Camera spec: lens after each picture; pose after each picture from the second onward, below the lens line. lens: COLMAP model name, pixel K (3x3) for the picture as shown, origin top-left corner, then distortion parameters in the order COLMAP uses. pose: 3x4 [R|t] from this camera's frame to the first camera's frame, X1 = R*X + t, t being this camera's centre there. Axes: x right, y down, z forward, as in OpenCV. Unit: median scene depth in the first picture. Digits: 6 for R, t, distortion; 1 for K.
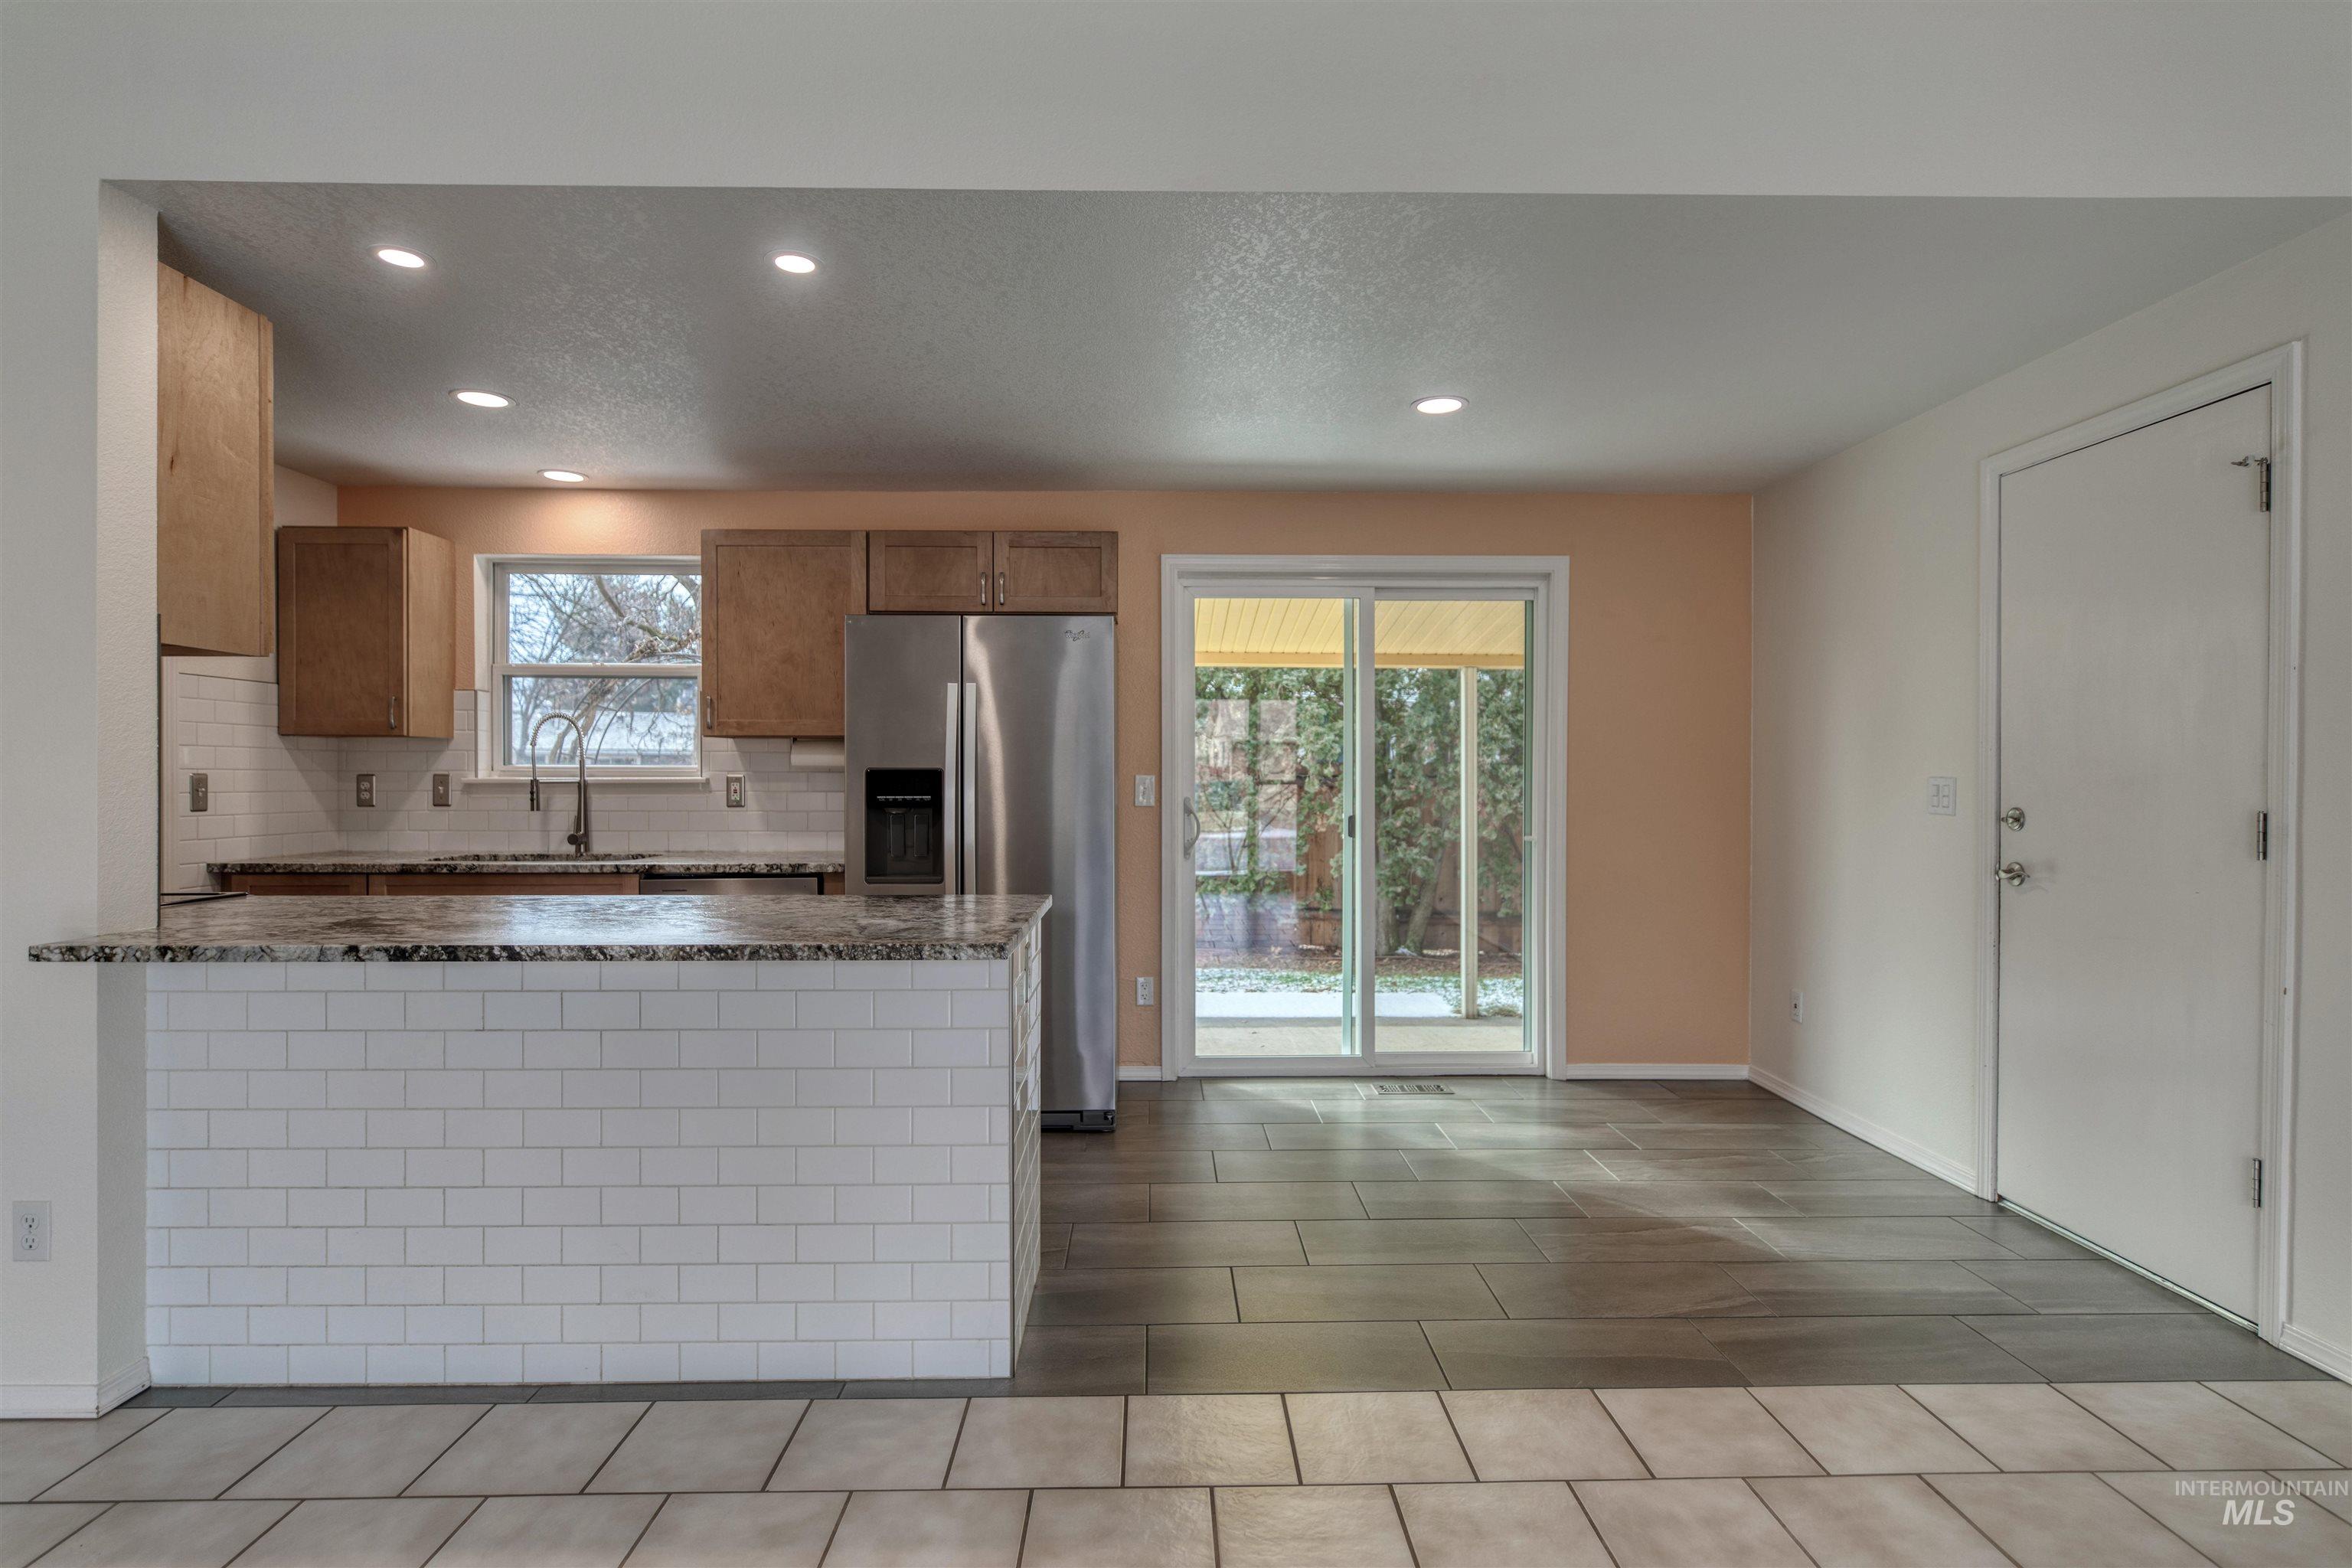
lens RADIAL K [[1189.4, 0, 1177.6], [0, 1189.4, 777.2], [0, 0, 1]] dist [-0.001142, 0.000436]
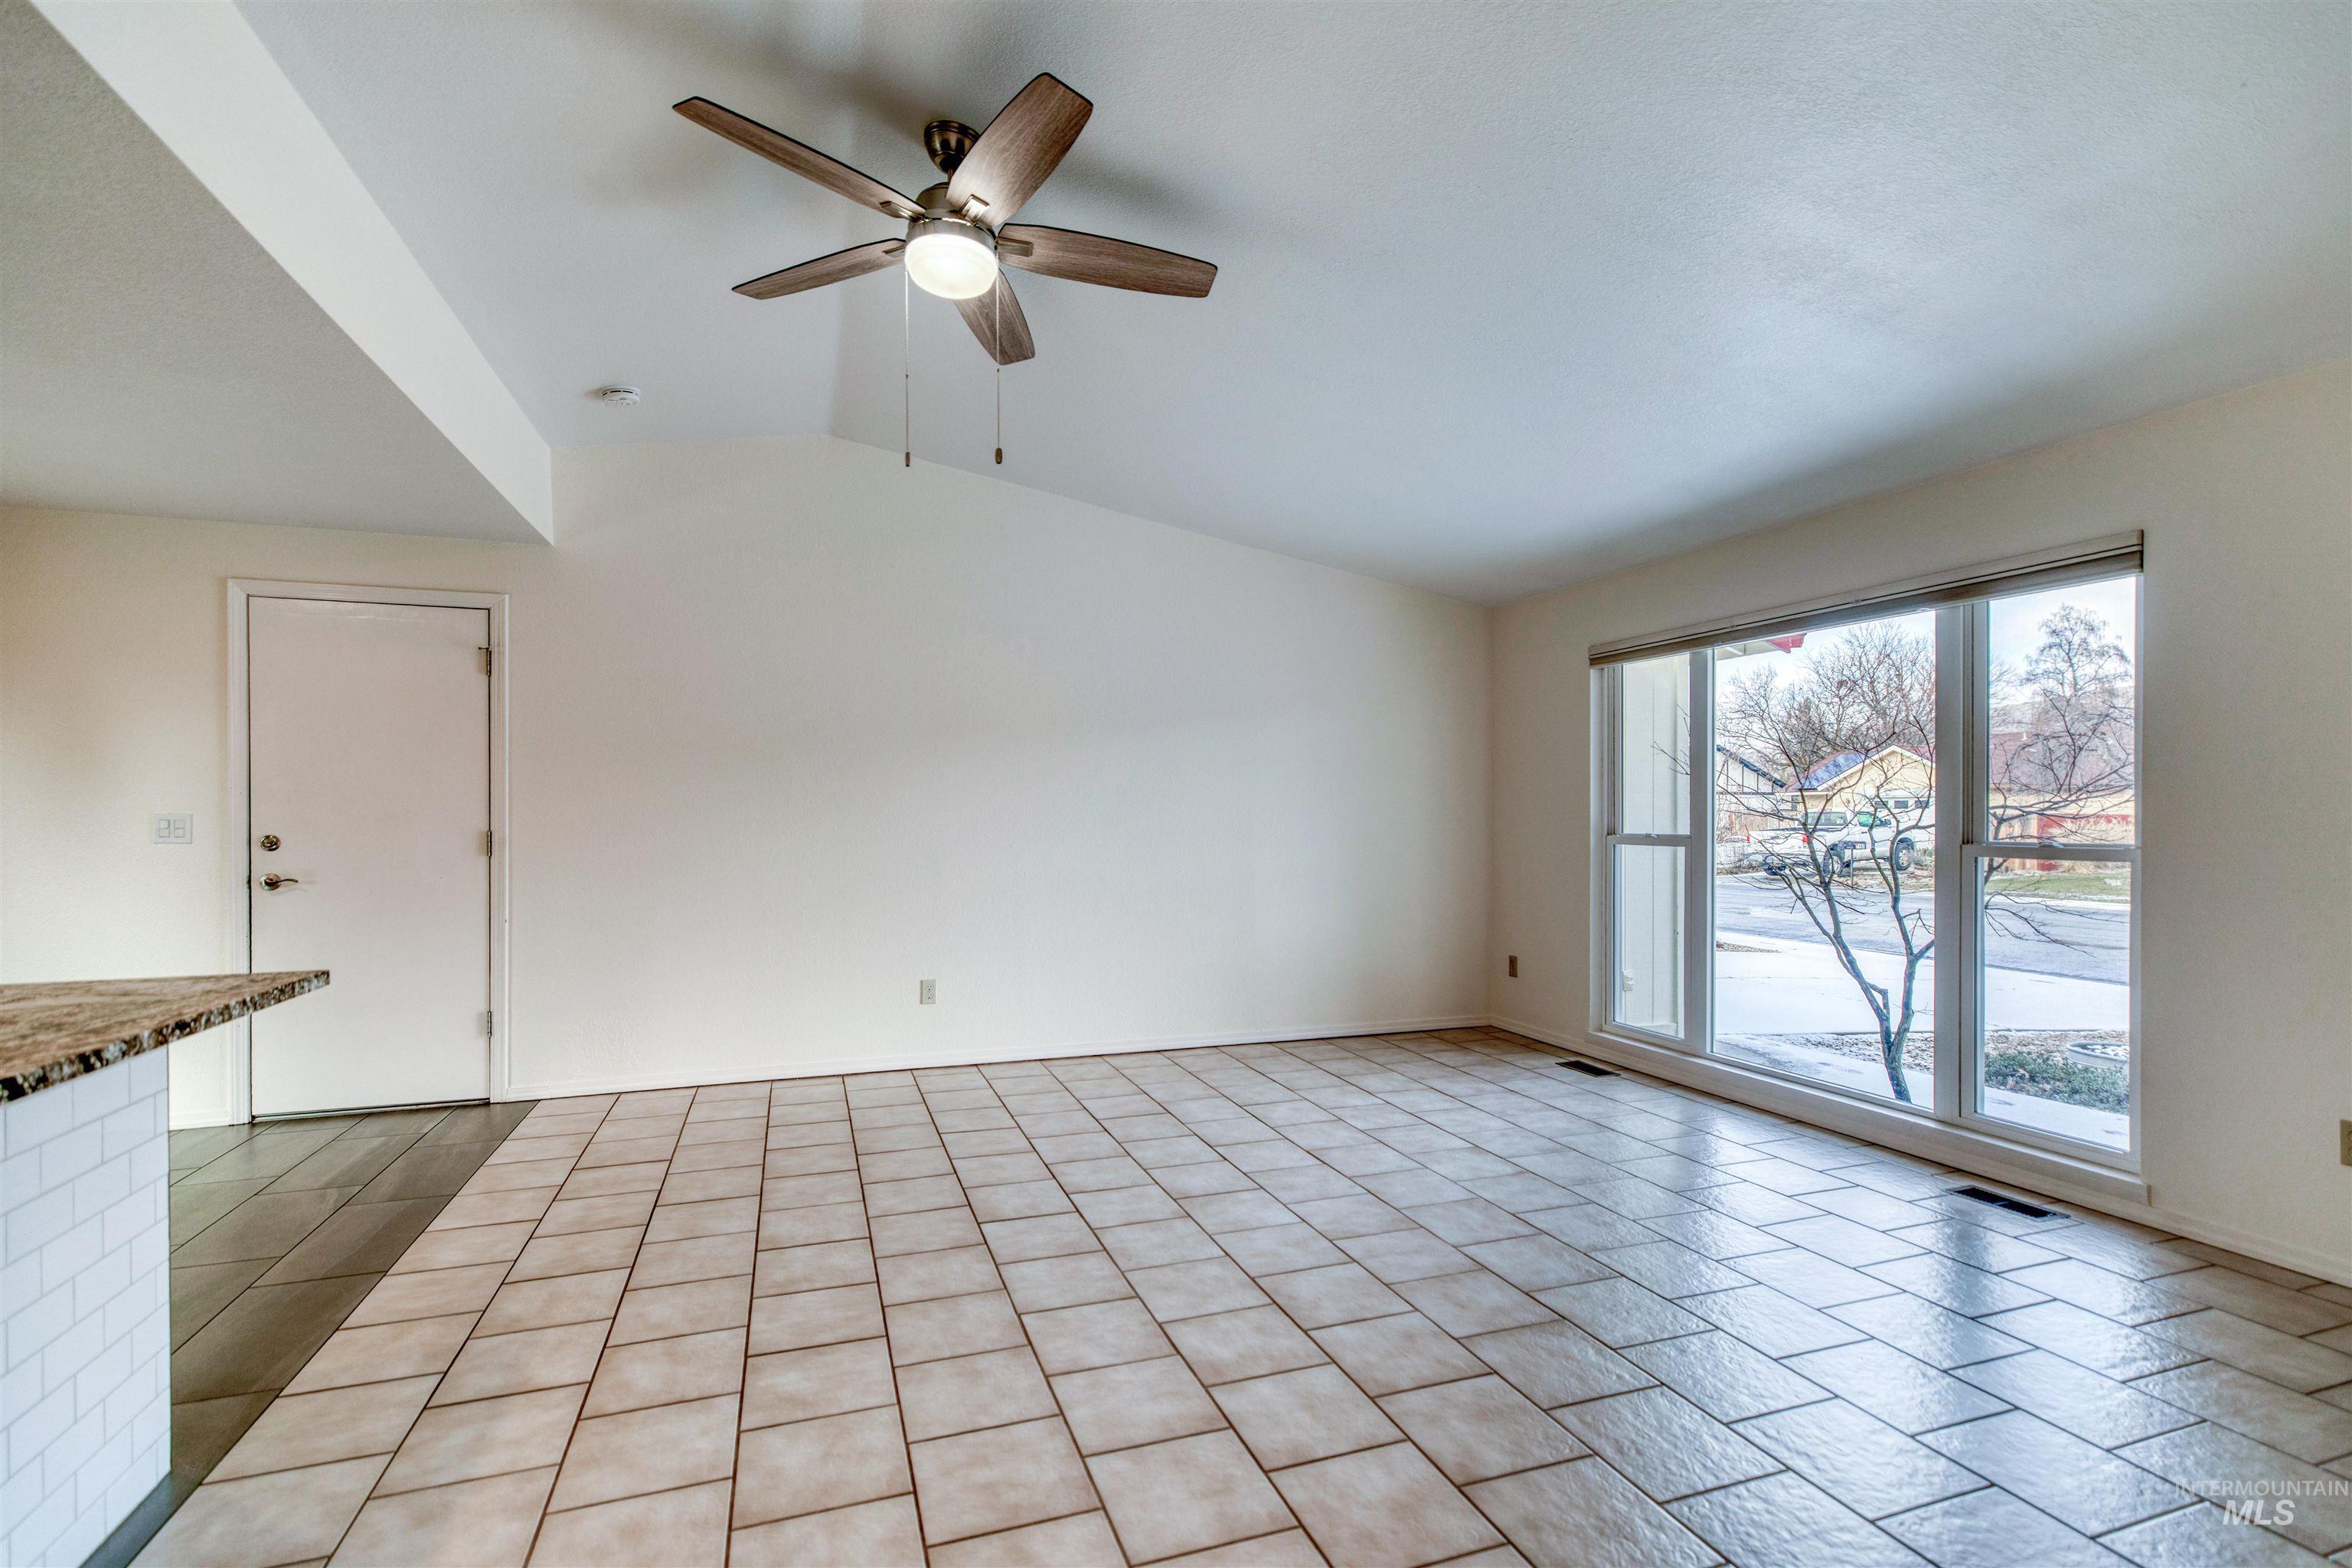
lens RADIAL K [[1077.0, 0, 1163.9], [0, 1077.0, 824.5], [0, 0, 1]] dist [0.010021, -0.000247]
pose [[-0.302862, -0.011816, 0.952961, -0.691547], [0.002647, 0.999909, 0.013239, -0.001254], [-0.953031, 0.006532, -0.302803, 0.307867]]
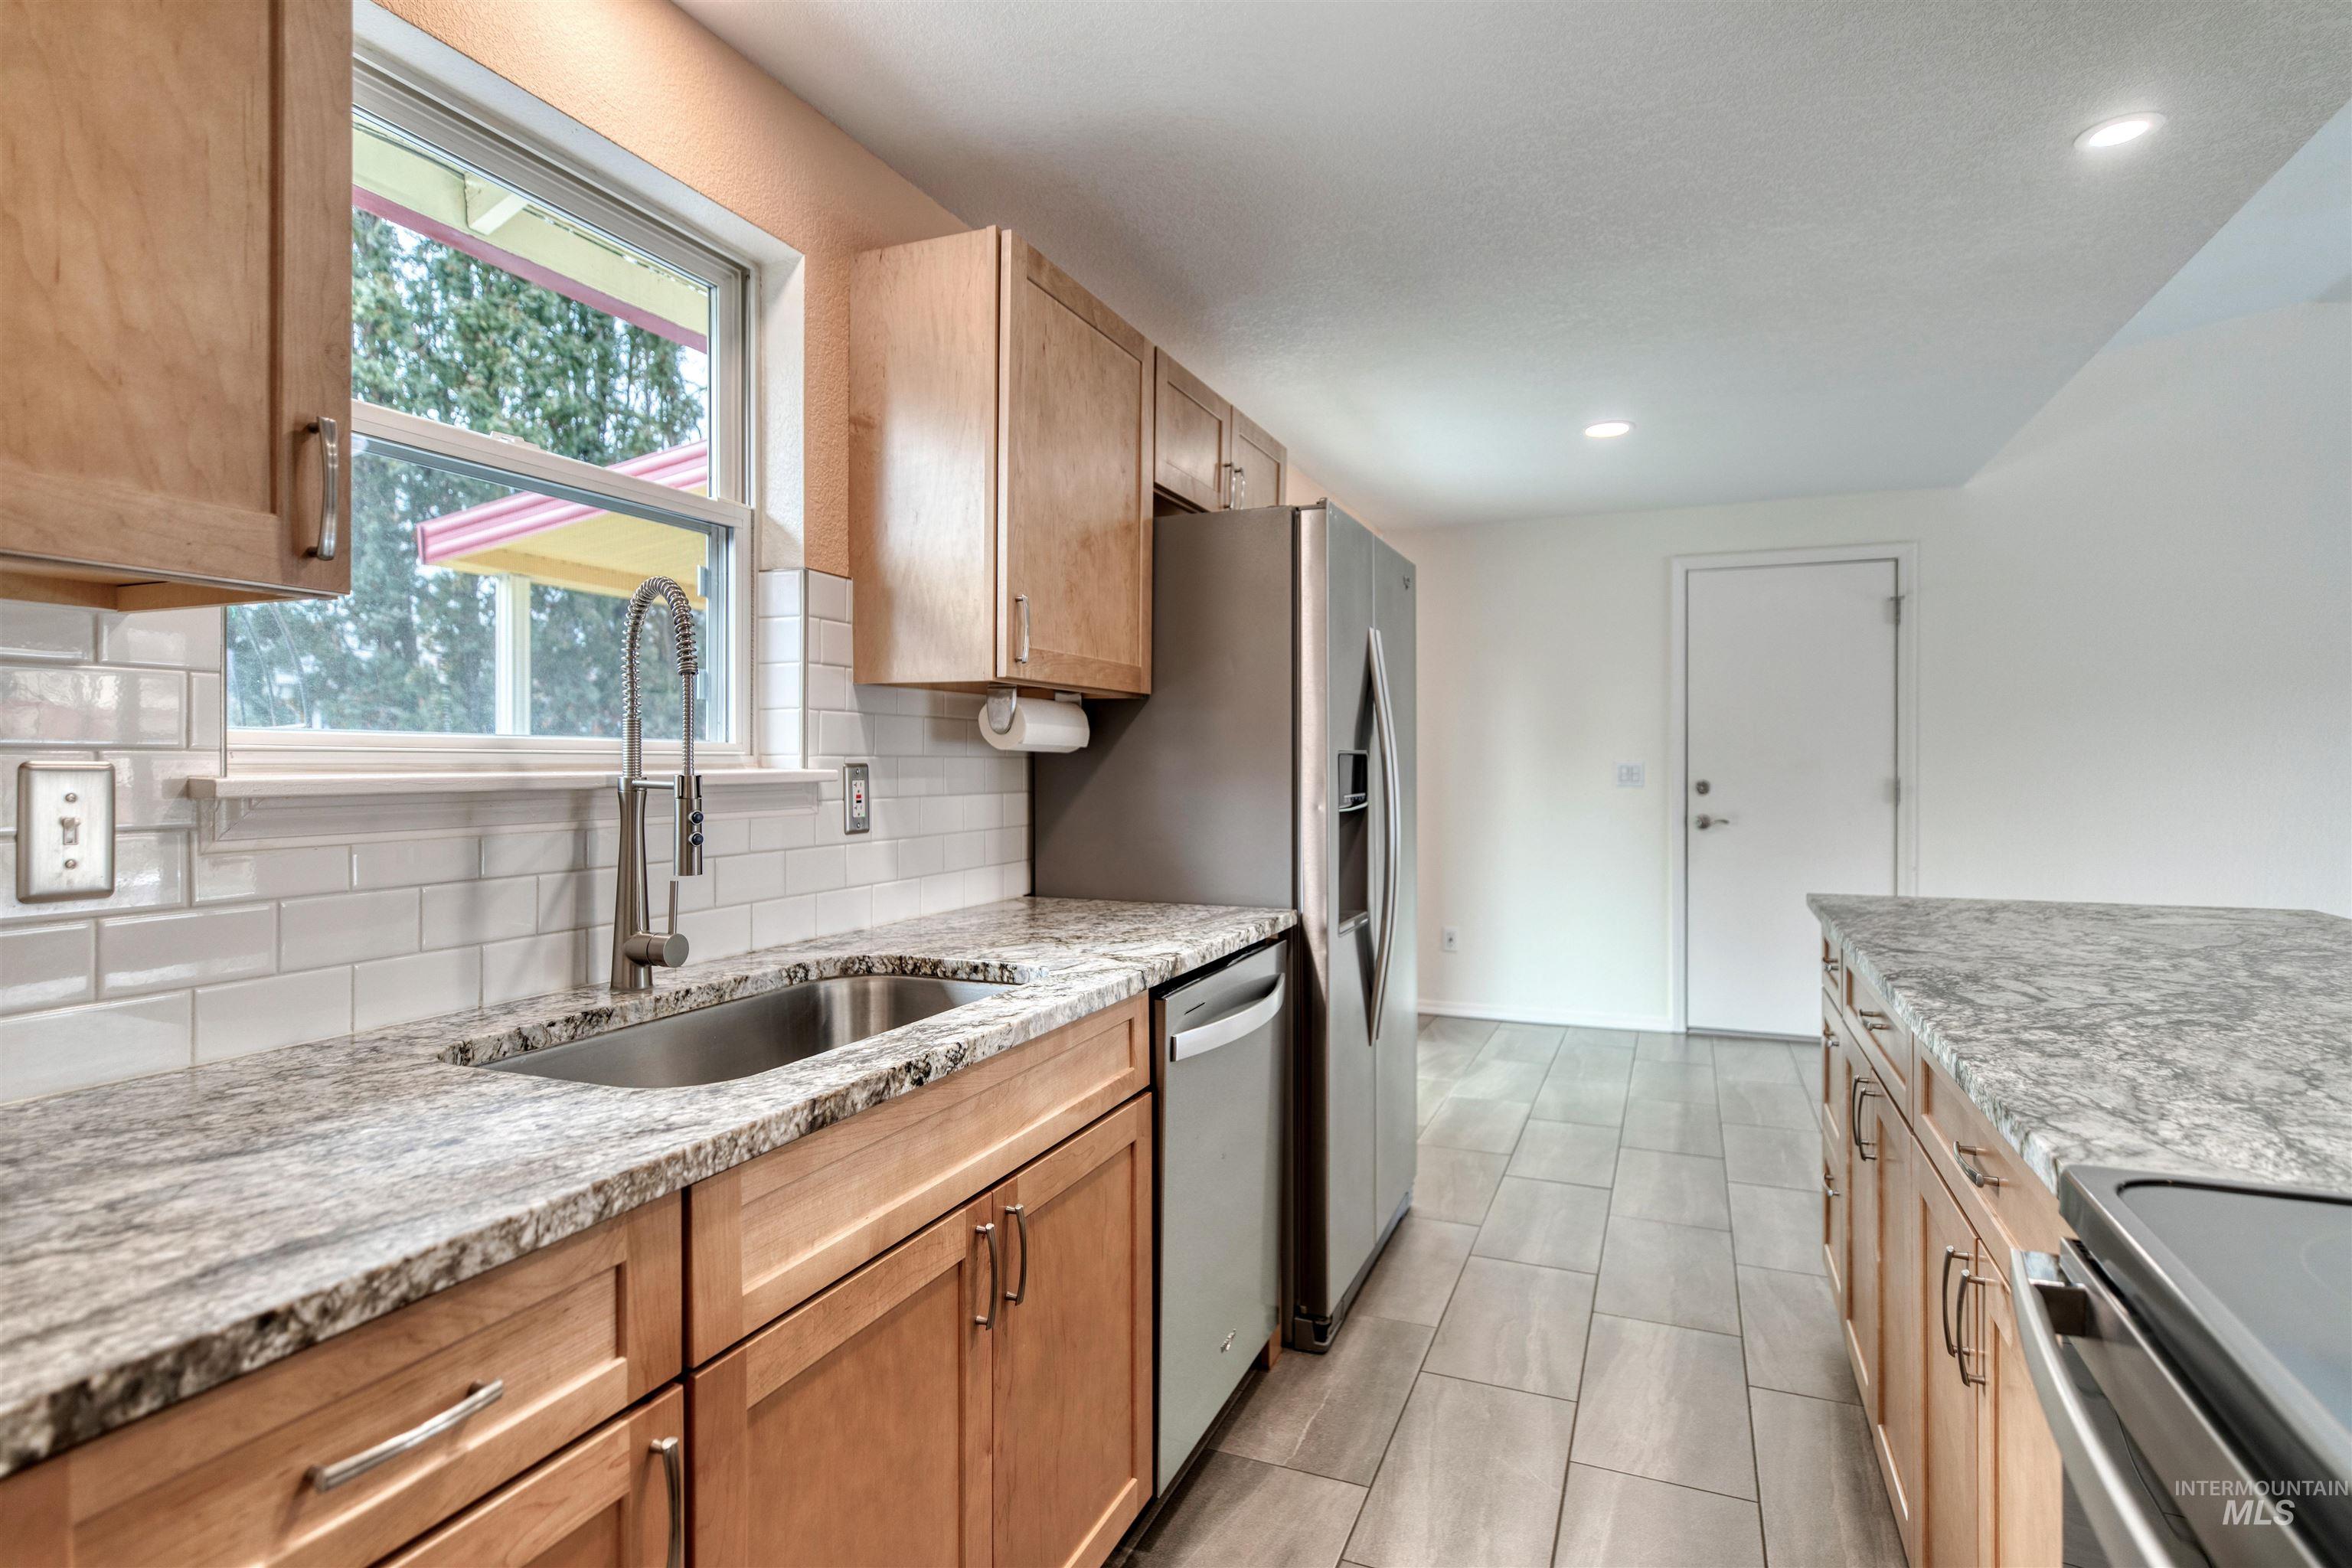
lens RADIAL K [[1191.2, 0, 1175.8], [0, 1191.2, 769.6], [0, 0, 1]] dist [-0.002078, 0.000628]
pose [[0.409552, -0.007316, 0.912257, -0.855042], [0.004115, 0.999972, 0.006172, -0.001780], [-0.912277, 0.001226, 0.409571, 0.809201]]
